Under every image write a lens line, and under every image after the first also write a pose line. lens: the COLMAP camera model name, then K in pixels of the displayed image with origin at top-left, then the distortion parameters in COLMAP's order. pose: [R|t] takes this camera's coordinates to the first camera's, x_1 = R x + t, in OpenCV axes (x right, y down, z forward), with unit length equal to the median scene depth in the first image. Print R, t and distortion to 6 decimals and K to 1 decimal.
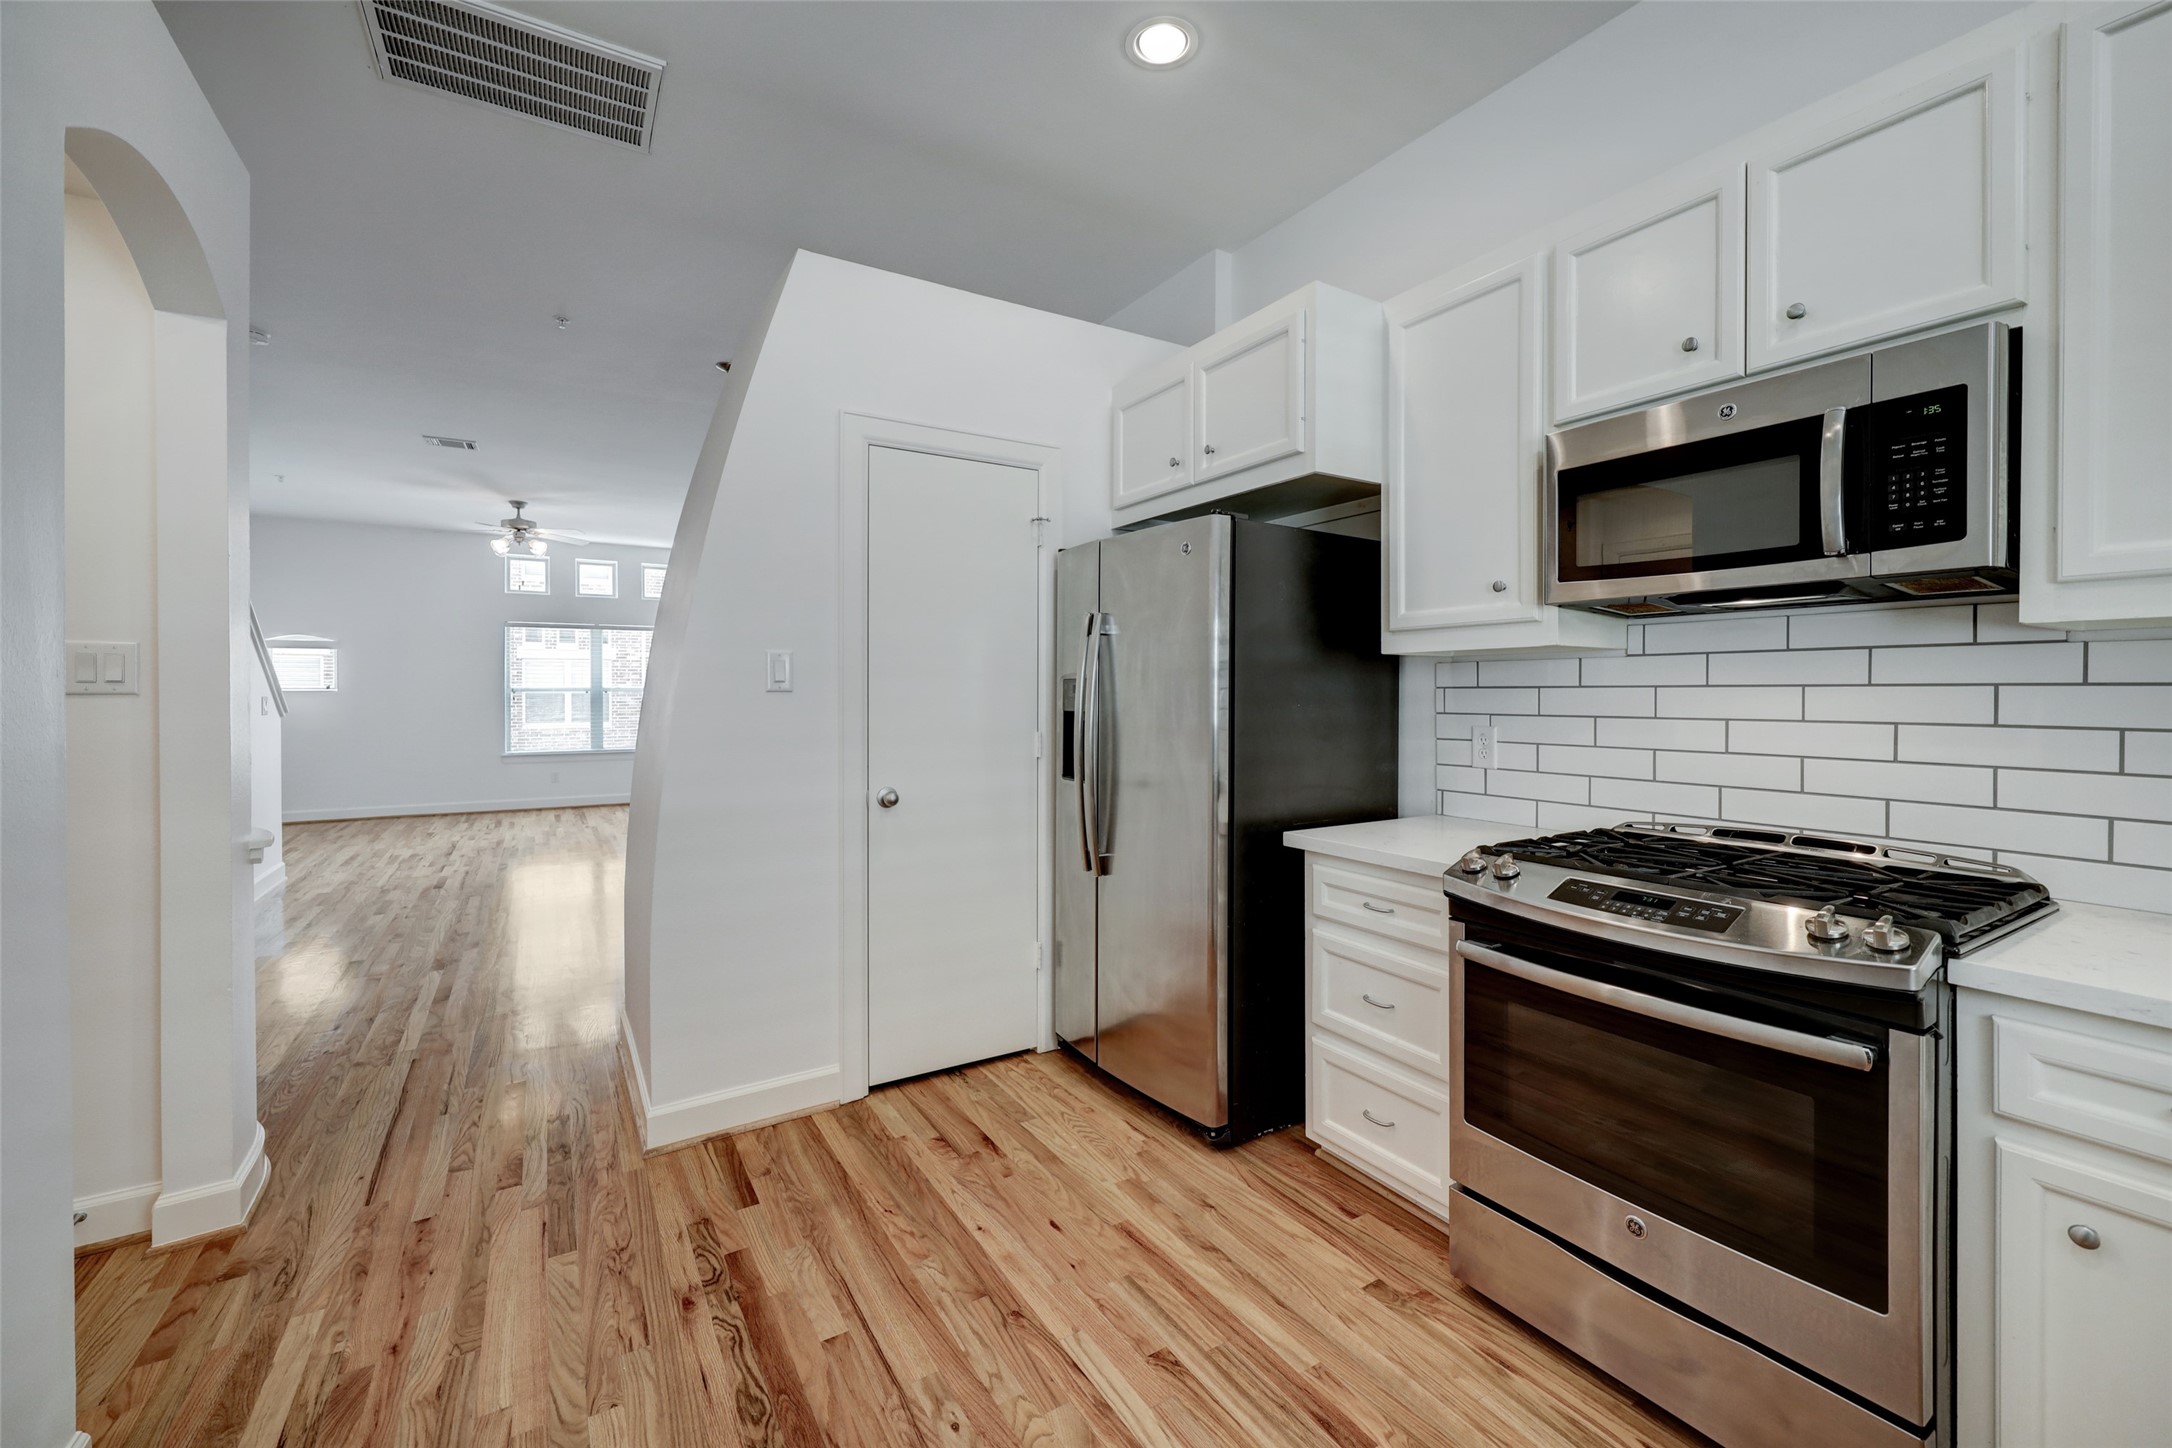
lens RADIAL K [[890.9, 0, 1095.8], [0, 890.9, 700.2], [0, 0, 1]] dist [-0.000034, 0.000174]
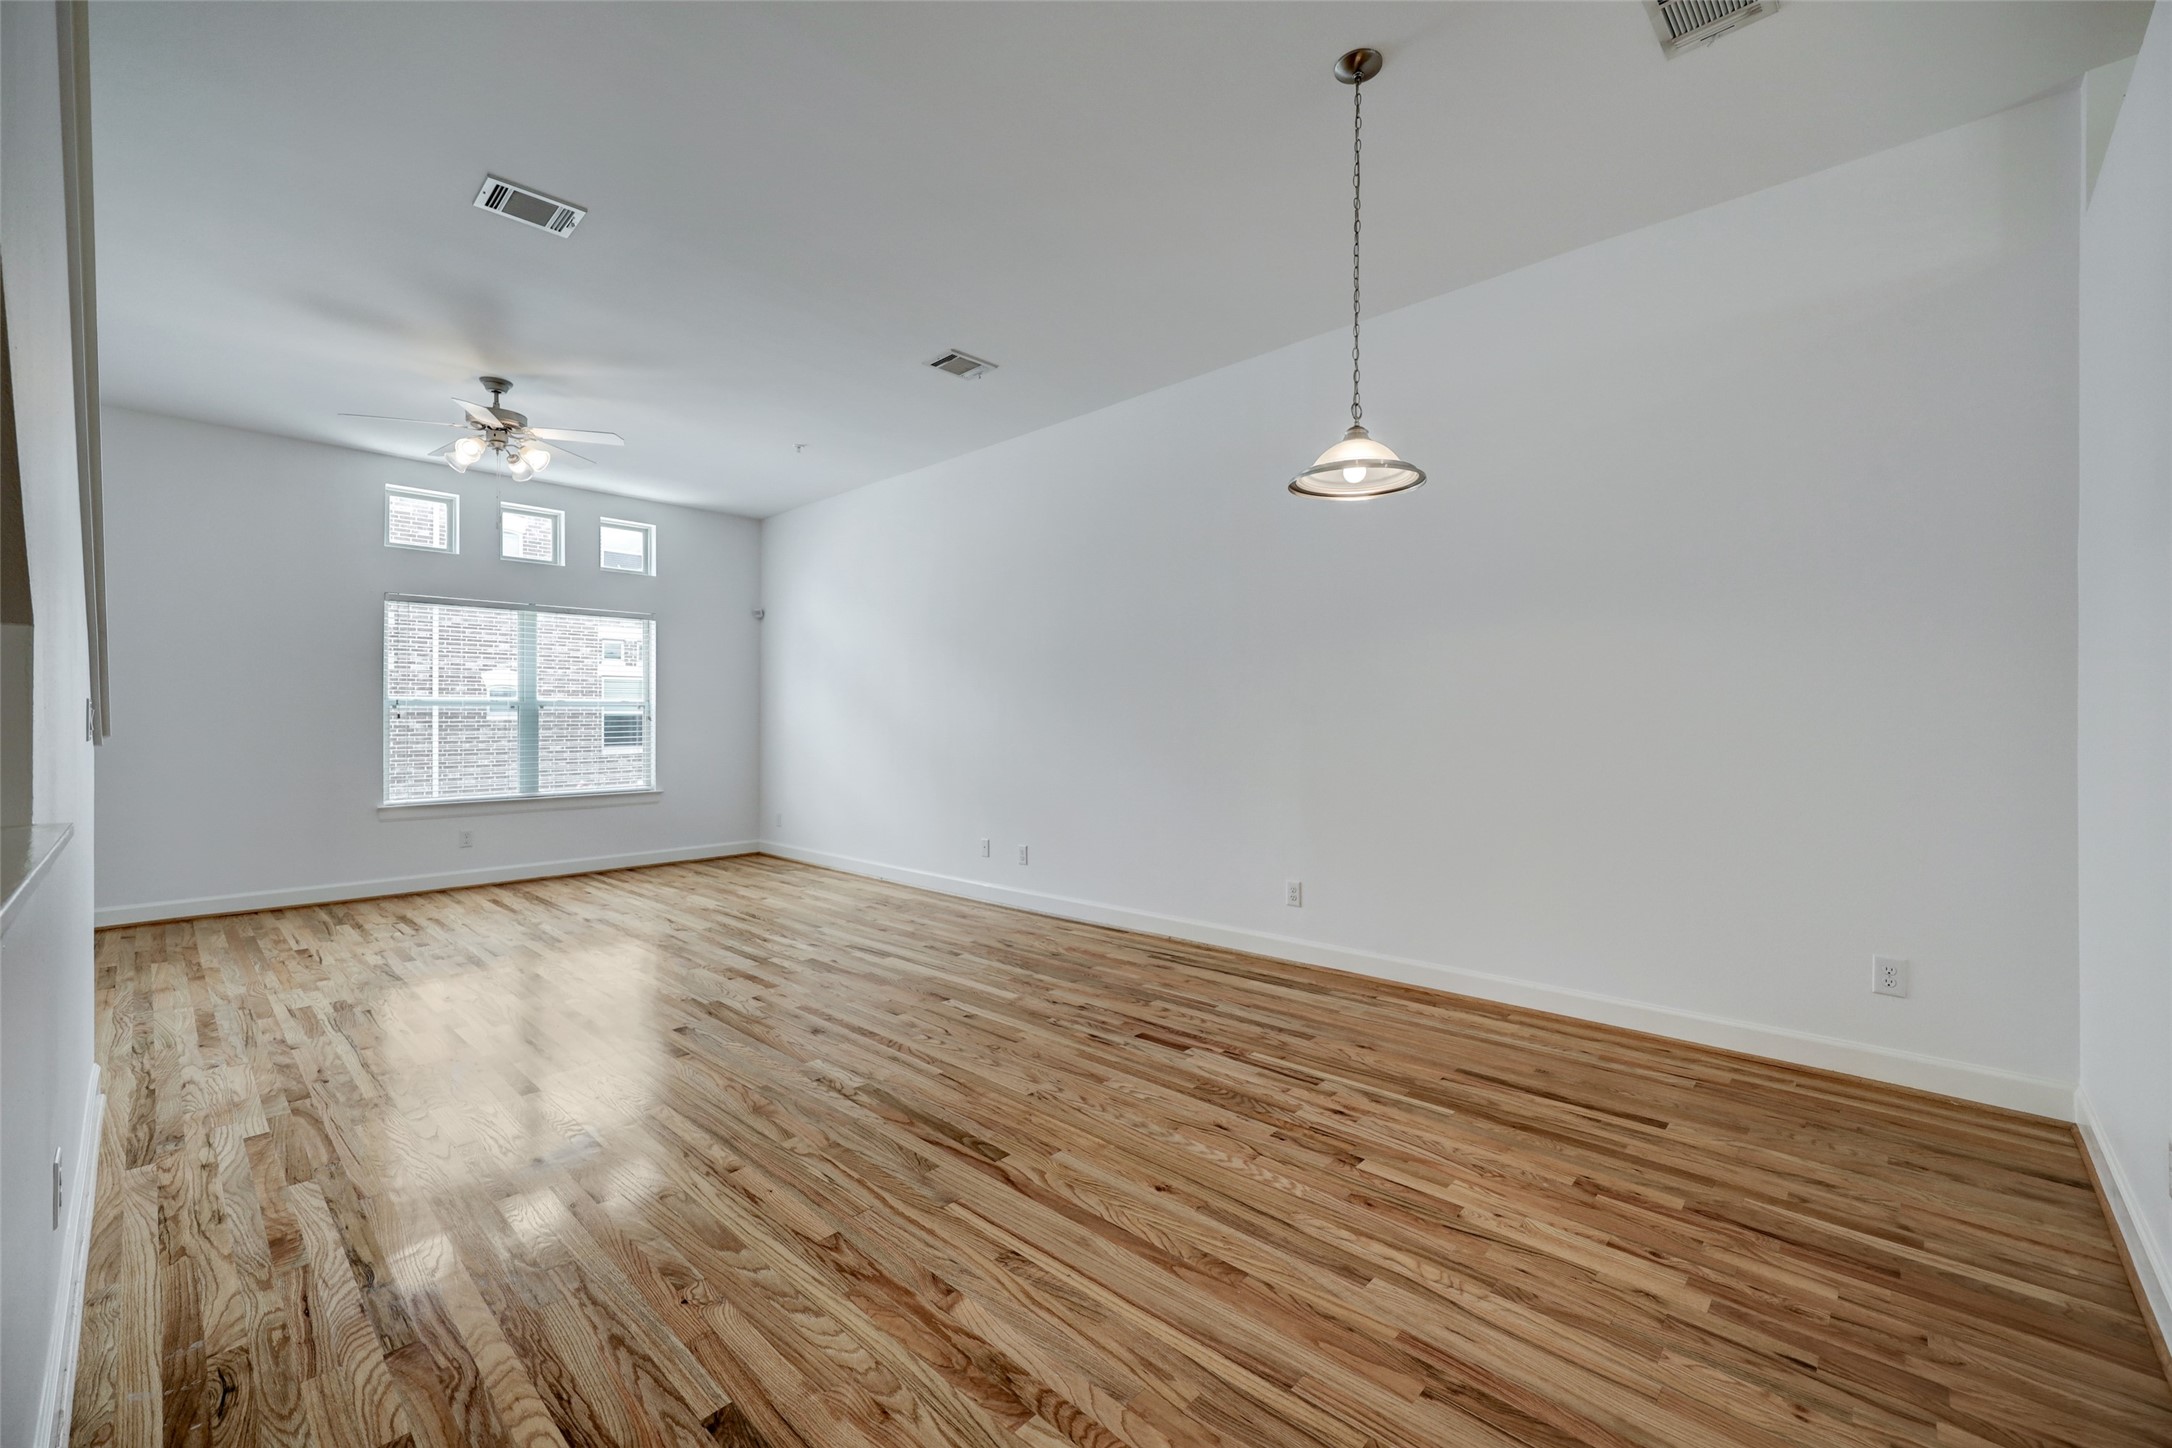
lens RADIAL K [[929.9, 0, 1117.4], [0, 929.9, 720.0], [0, 0, 1]] dist [-0.001022, 0.000167]
pose [[0.968695, -0.005338, 0.248195, -0.938472], [0.006380, 0.999974, -0.003394, 0.016072], [-0.248171, 0.004871, 0.968704, 0.702619]]
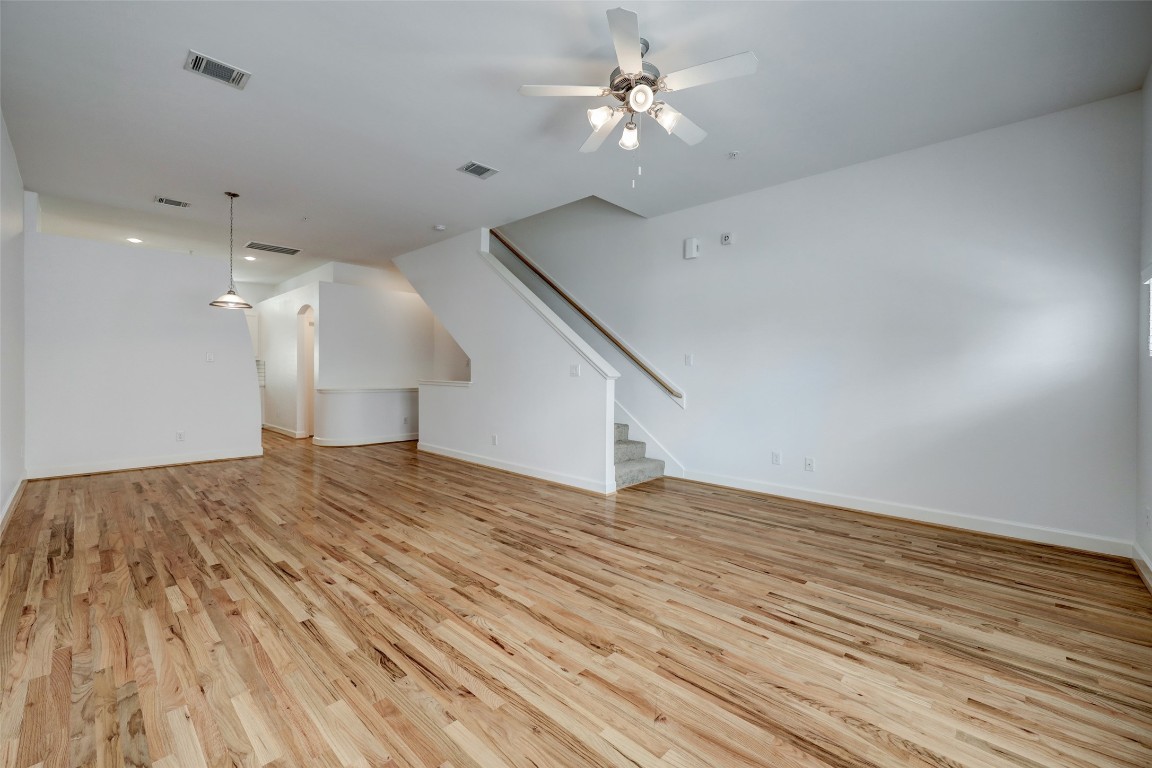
lens RADIAL K [[472.9, 0, 584.1], [0, 472.9, 375.1], [0, 0, 1]] dist [0.000458, 0.000225]
pose [[-0.966182, -0.004040, -0.257831, -1.237531], [-0.006151, 0.999954, 0.007382, 0.008936], [0.257789, 0.008718, -0.966162, 3.049030]]
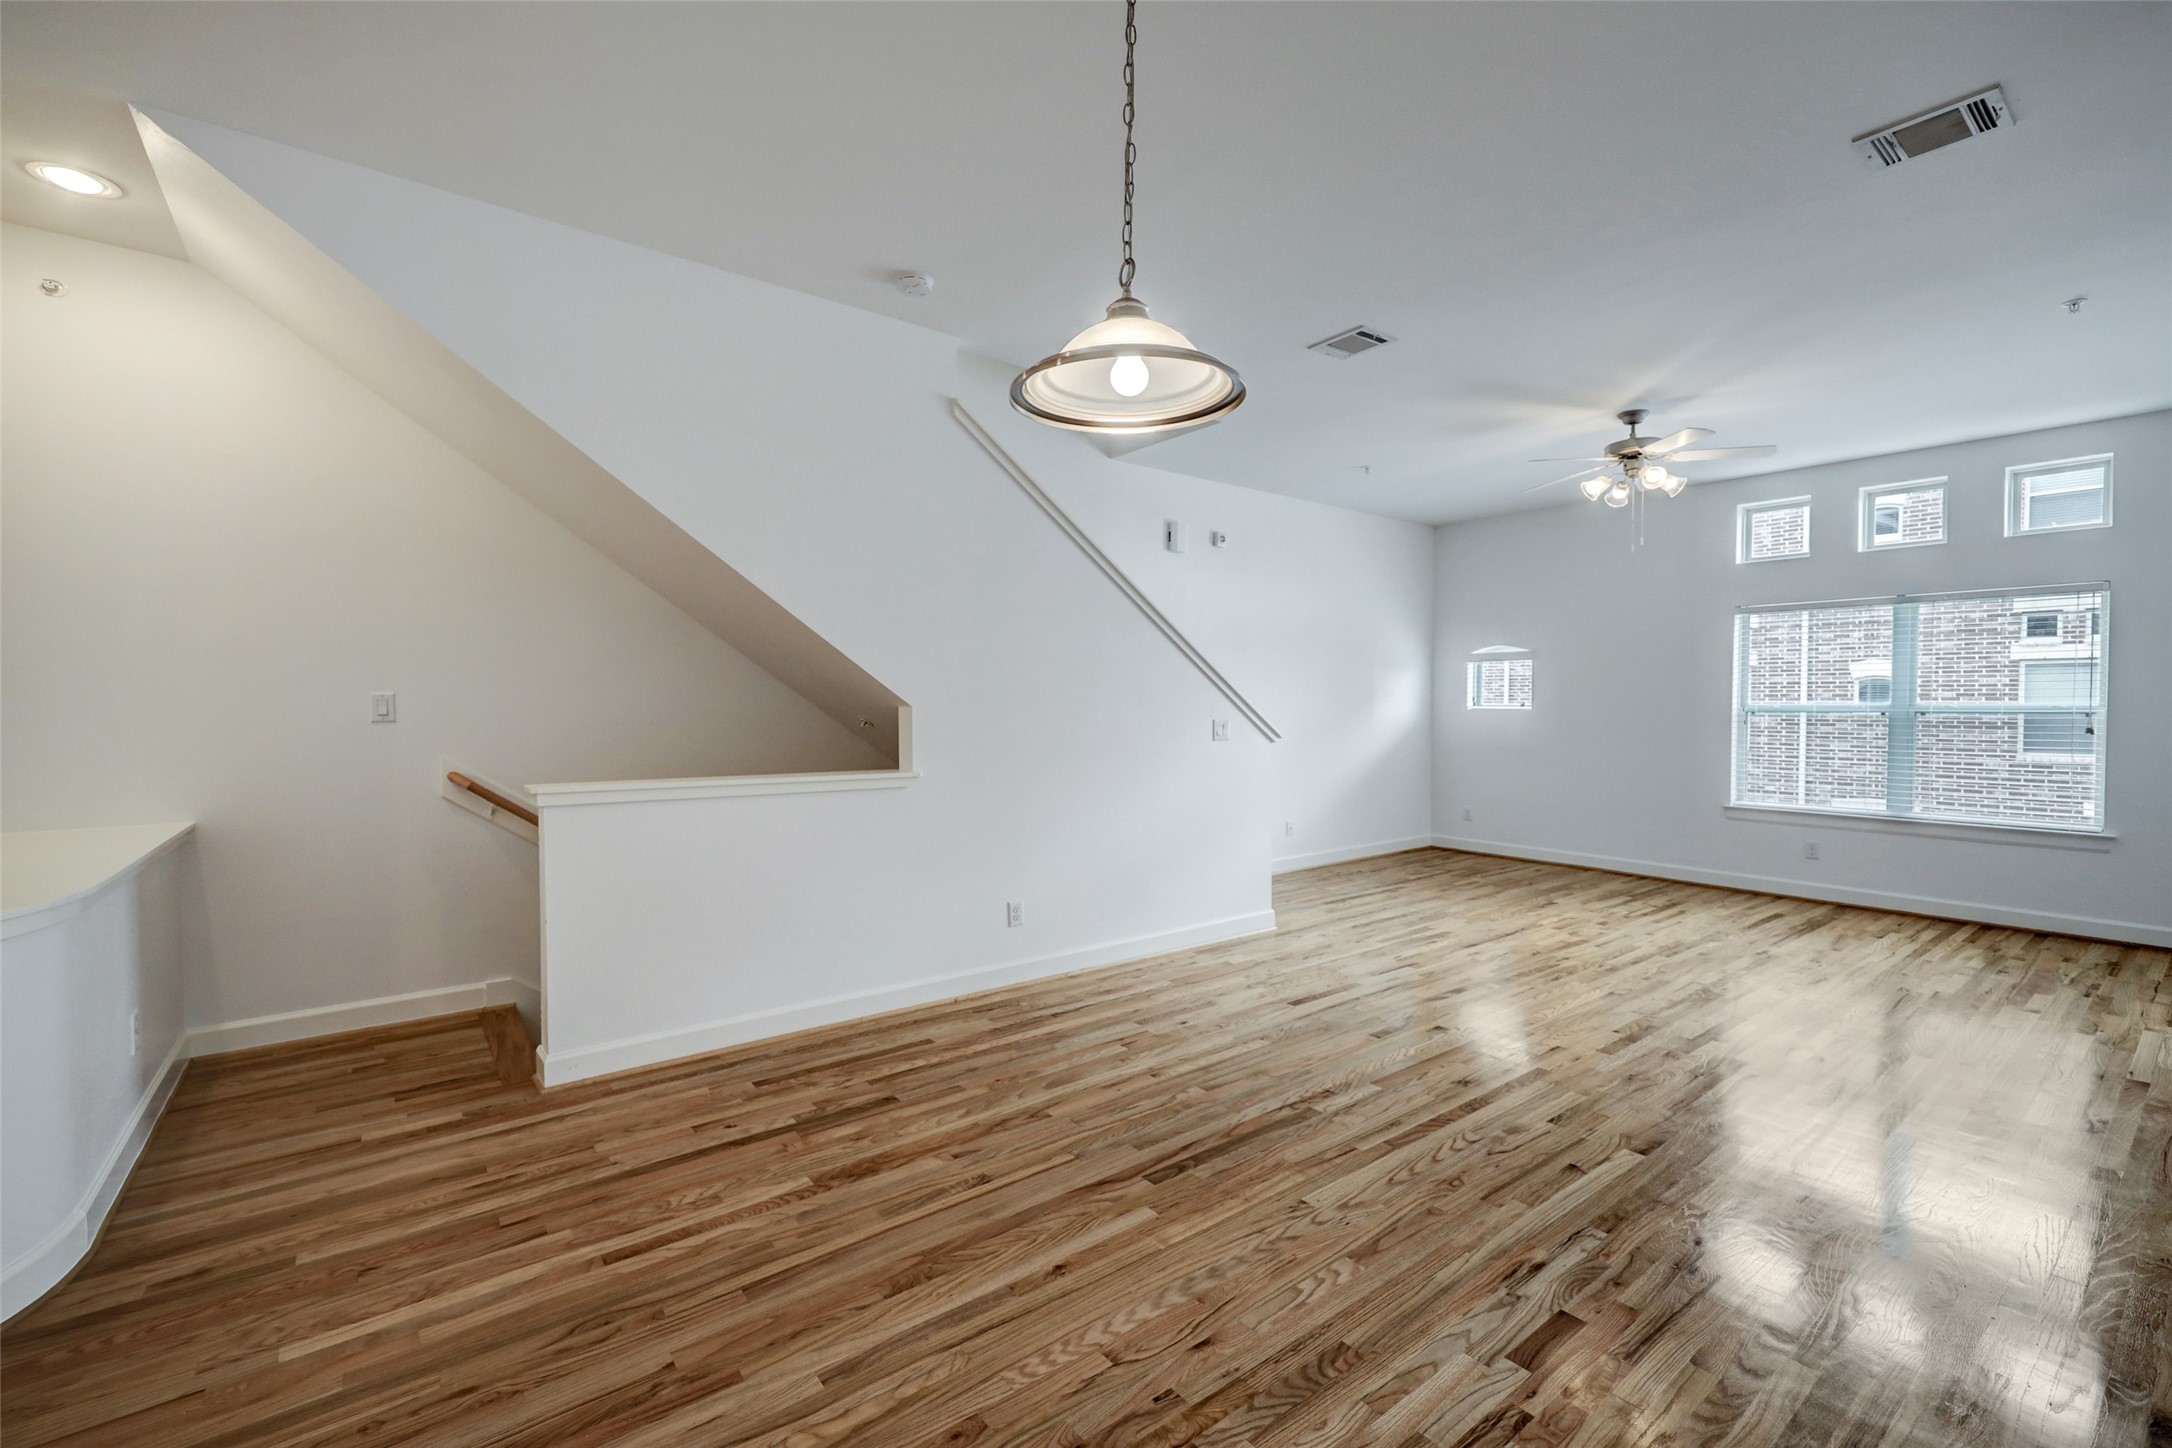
lens RADIAL K [[864.8, 0, 1086.0], [0, 864.8, 724.0], [0, 0, 1]] dist [0.000067, -0.000021]
pose [[0.081495, 0.021239, -0.996447, -0.158990], [-0.007094, 0.999760, 0.020729, -0.030779], [0.996648, 0.005379, 0.081626, 1.318123]]
